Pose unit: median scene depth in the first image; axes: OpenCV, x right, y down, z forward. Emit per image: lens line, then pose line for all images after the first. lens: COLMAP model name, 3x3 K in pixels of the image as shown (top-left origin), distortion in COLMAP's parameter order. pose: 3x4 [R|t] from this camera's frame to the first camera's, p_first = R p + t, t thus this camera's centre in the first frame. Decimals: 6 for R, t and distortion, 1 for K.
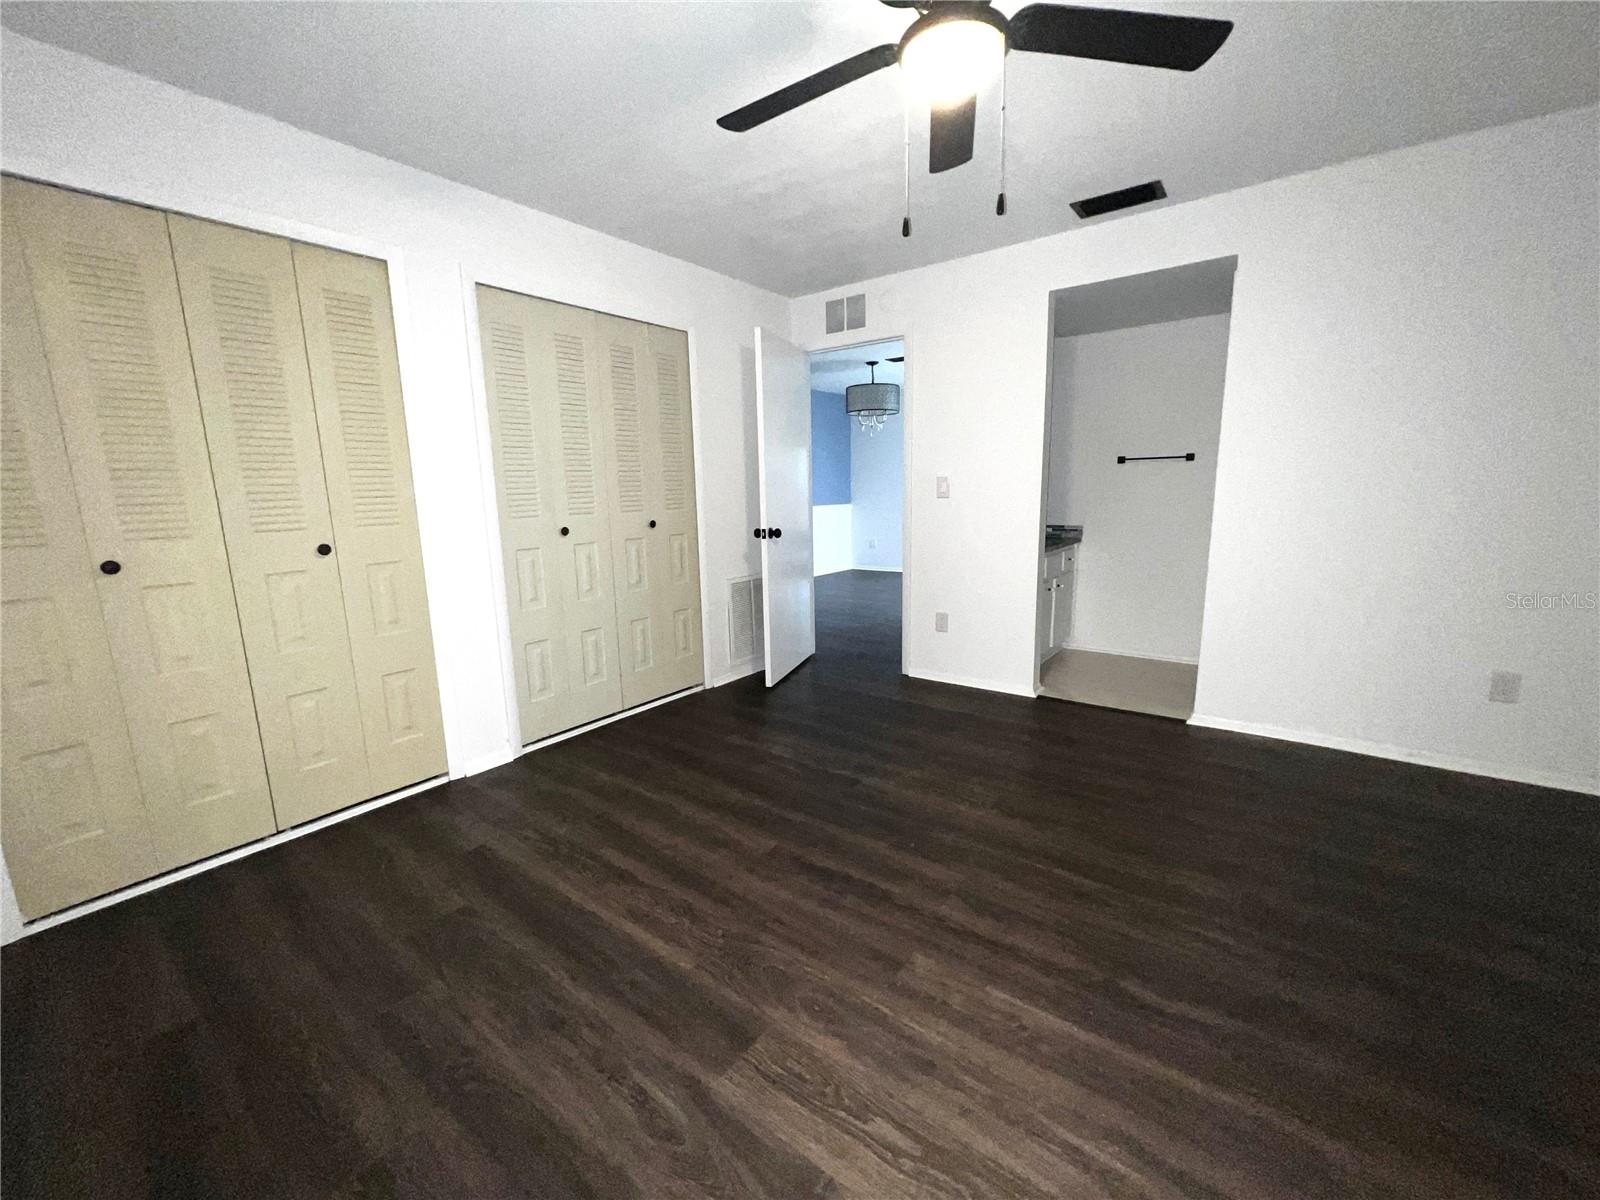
lens RADIAL K [[644.2, 0, 798.0], [0, 644.2, 597.0], [0, 0, 1]] dist [0.003415, -0.000030]
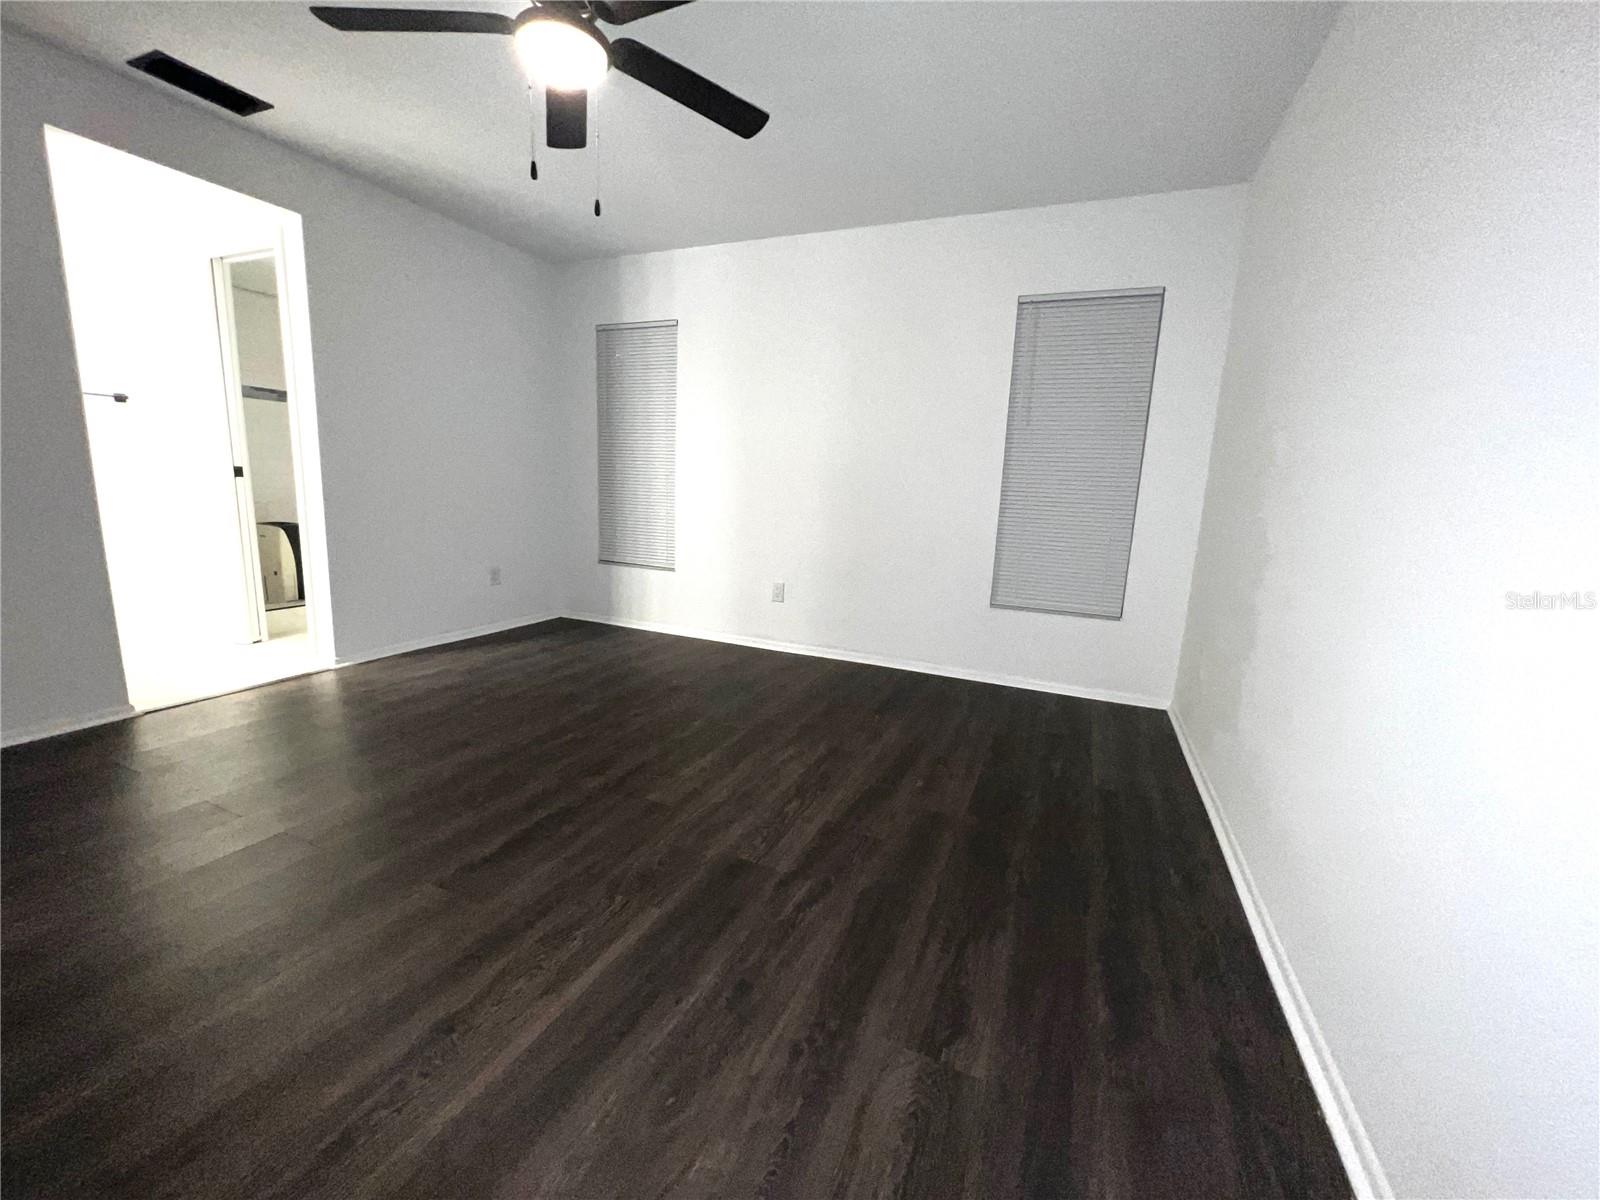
lens RADIAL K [[644.2, 0, 797.1], [0, 644.2, 597.8], [0, 0, 1]] dist [0.003415, -0.000030]
pose [[-0.228930, -0.158088, 0.960520, -0.789672], [0.129577, 0.972995, 0.191025, -0.024245], [-0.964780, 0.168193, -0.202263, 0.684914]]
